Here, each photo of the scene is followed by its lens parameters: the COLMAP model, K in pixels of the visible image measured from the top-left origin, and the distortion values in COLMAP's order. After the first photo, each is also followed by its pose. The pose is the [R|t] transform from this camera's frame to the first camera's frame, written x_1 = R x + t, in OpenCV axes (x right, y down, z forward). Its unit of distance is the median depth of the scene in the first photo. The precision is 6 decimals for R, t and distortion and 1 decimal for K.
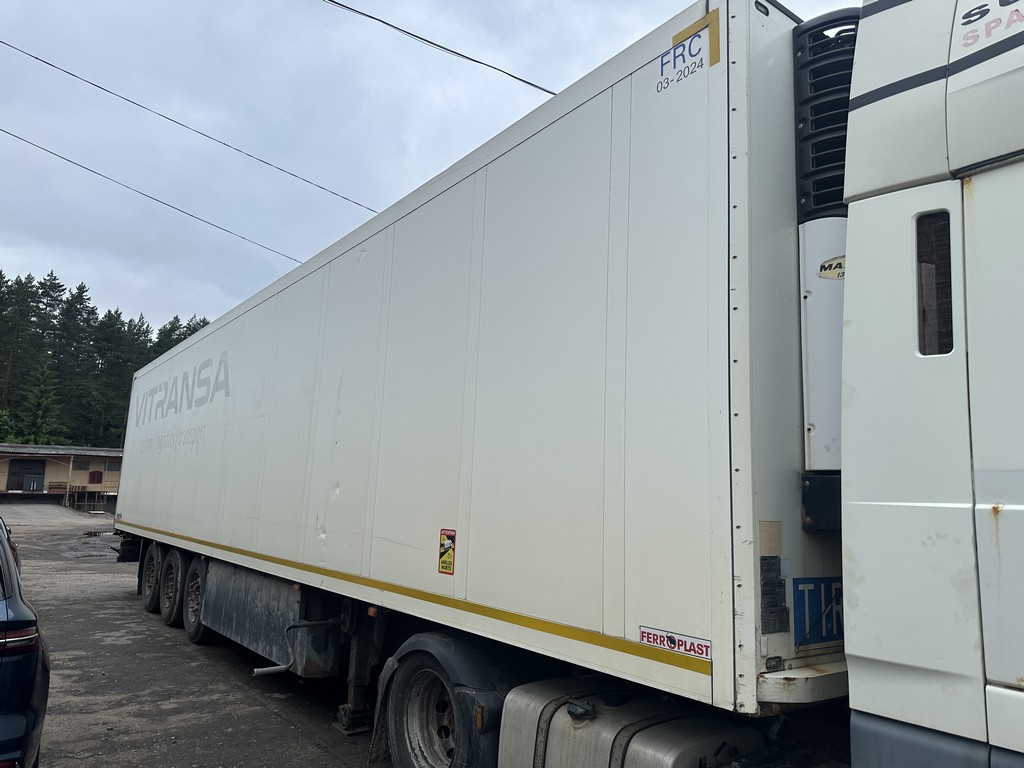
lens RADIAL K [[715.3, 0, 516.5], [0, 715.3, 378.8], [0, 0, 1]] dist [0.046728, -0.049699]
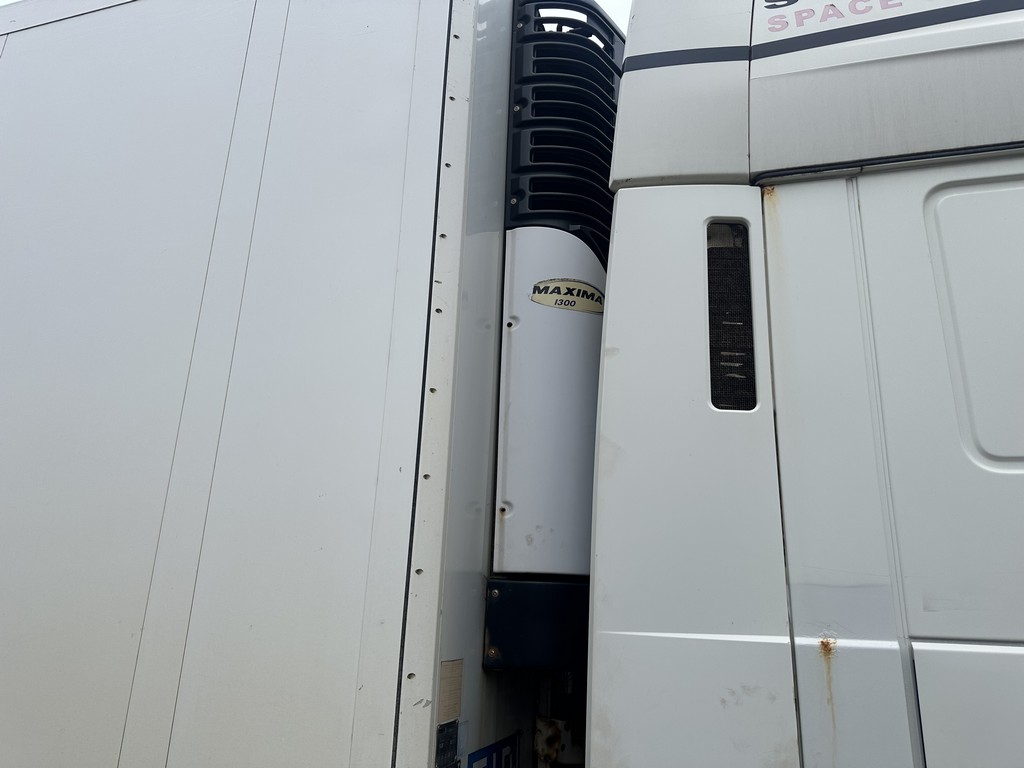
lens RADIAL K [[715.3, 0, 516.5], [0, 715.3, 378.8], [0, 0, 1]] dist [0.046728, -0.049699]
pose [[0.805675, 0.173840, 0.566276, 0.015346], [-0.103077, 0.982527, -0.154970, 0.061439], [-0.583321, 0.066486, 0.809516, 0.524912]]
